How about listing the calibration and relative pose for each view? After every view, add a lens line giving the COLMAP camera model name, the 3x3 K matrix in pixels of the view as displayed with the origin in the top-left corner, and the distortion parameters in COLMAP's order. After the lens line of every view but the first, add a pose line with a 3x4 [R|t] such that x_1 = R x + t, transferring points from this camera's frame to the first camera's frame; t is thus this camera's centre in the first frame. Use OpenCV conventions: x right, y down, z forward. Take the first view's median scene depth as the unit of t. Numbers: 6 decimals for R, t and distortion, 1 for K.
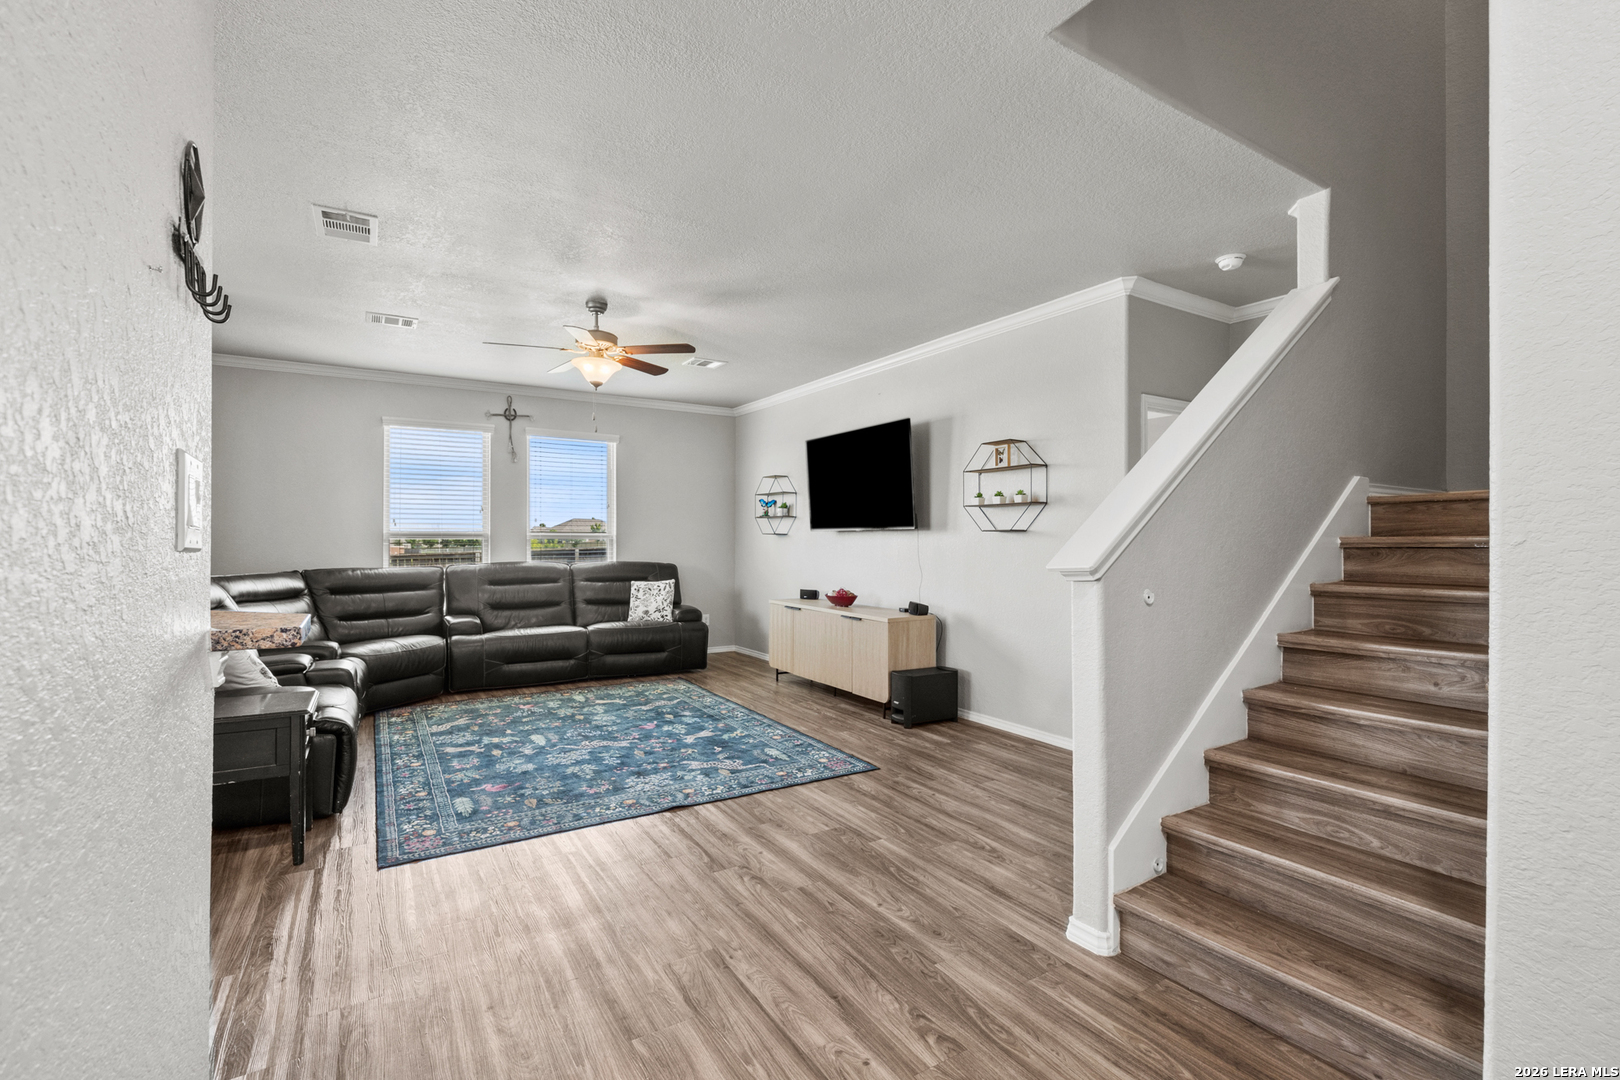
lens RADIAL K [[738.4, 0, 802.2], [0, 738.4, 542.6], [0, 0, 1]] dist [0.001574, -0.000646]
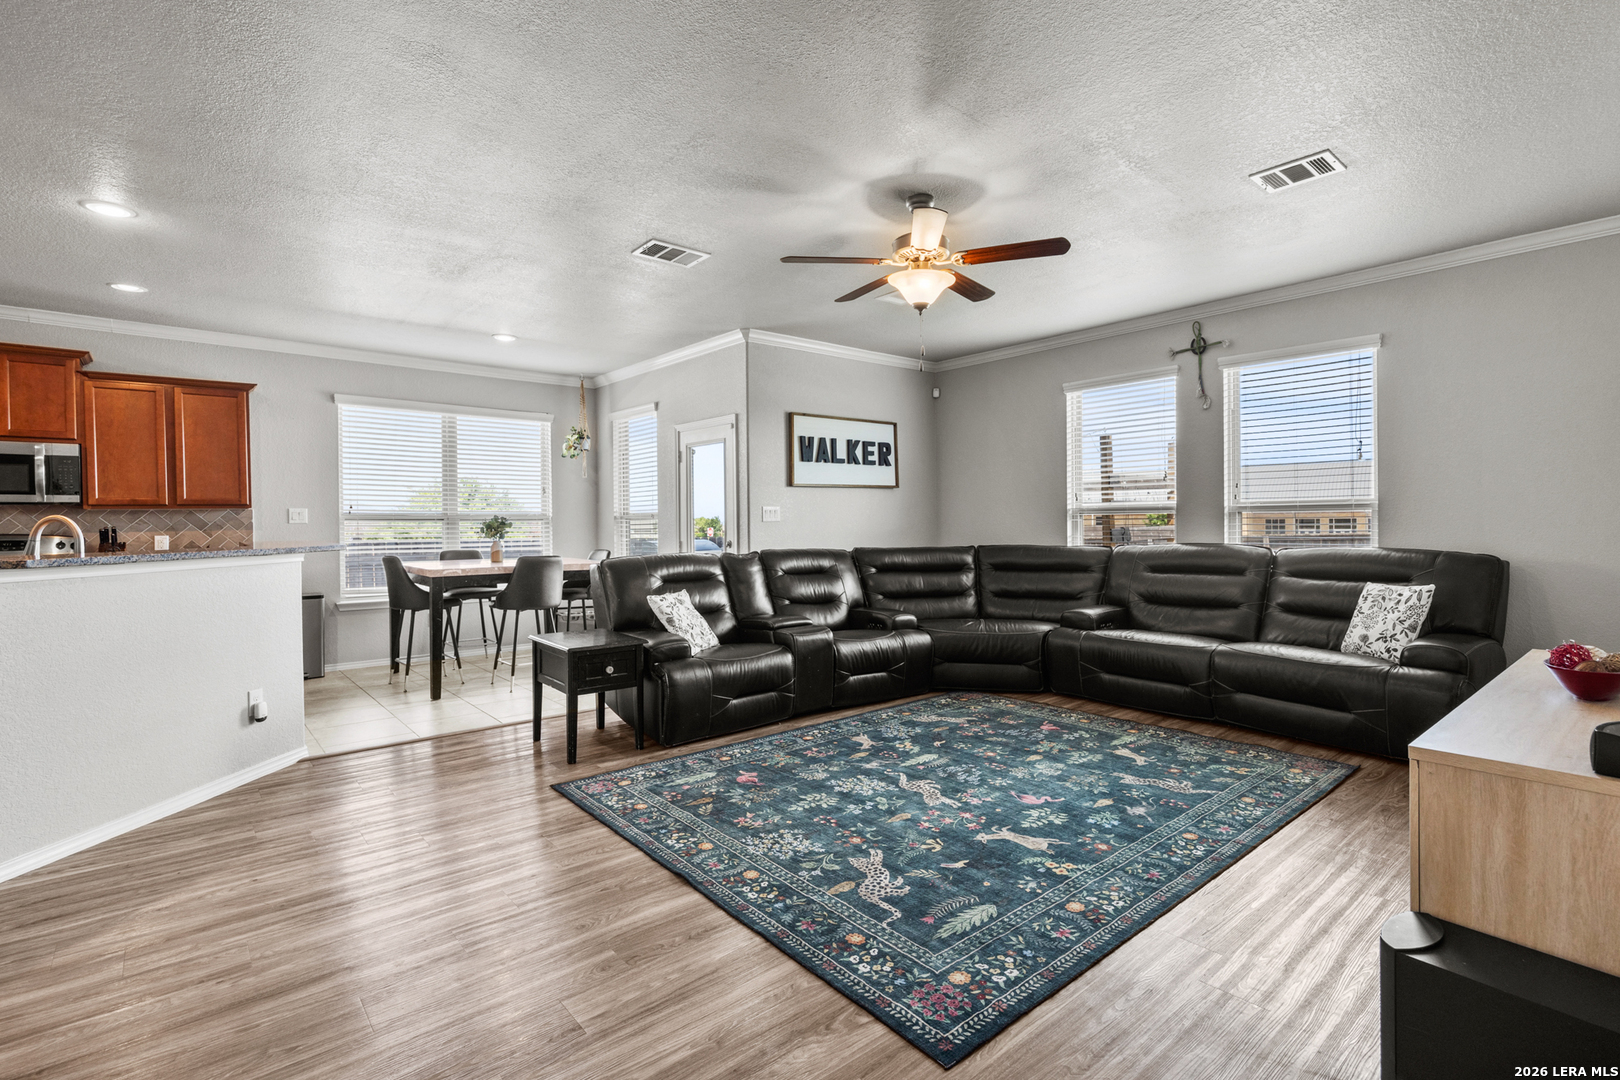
lens RADIAL K [[738.4, 0, 816.3], [0, 738.4, 531.4], [0, 0, 1]] dist [0.001574, -0.000646]
pose [[0.146944, 0.010171, -0.989093, 0.456032], [0.014701, 0.999814, 0.012465, -0.001443], [0.989036, -0.016373, 0.146767, 0.791567]]
